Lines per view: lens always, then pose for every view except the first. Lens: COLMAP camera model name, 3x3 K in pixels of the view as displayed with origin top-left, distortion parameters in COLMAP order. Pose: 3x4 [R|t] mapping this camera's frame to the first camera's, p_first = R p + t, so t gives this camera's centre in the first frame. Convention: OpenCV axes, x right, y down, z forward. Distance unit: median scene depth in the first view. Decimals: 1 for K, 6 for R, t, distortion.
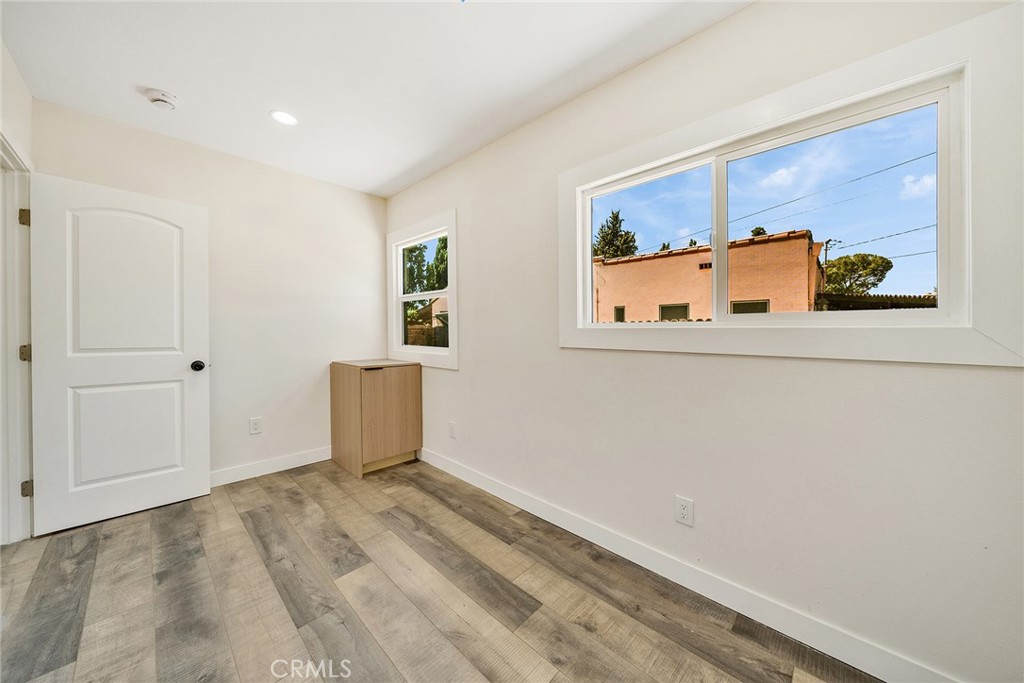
lens RADIAL K [[378.1, 0, 518.2], [0, 378.1, 334.1], [0, 0, 1]] dist [-0.000231, 0.000032]
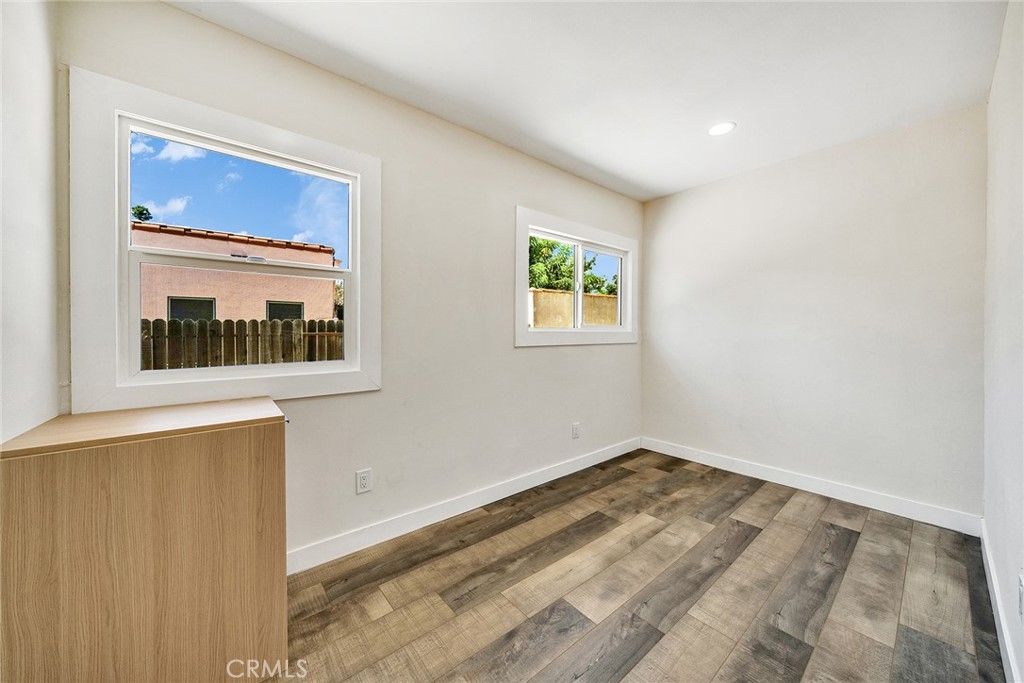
lens RADIAL K [[378.1, 0, 518.2], [0, 378.1, 334.1], [0, 0, 1]] dist [-0.000231, 0.000032]
pose [[0.055326, -0.008845, 0.998429, -1.178982], [0.006656, 0.999942, 0.008490, -0.017435], [-0.998446, 0.006176, 0.055382, 0.980313]]
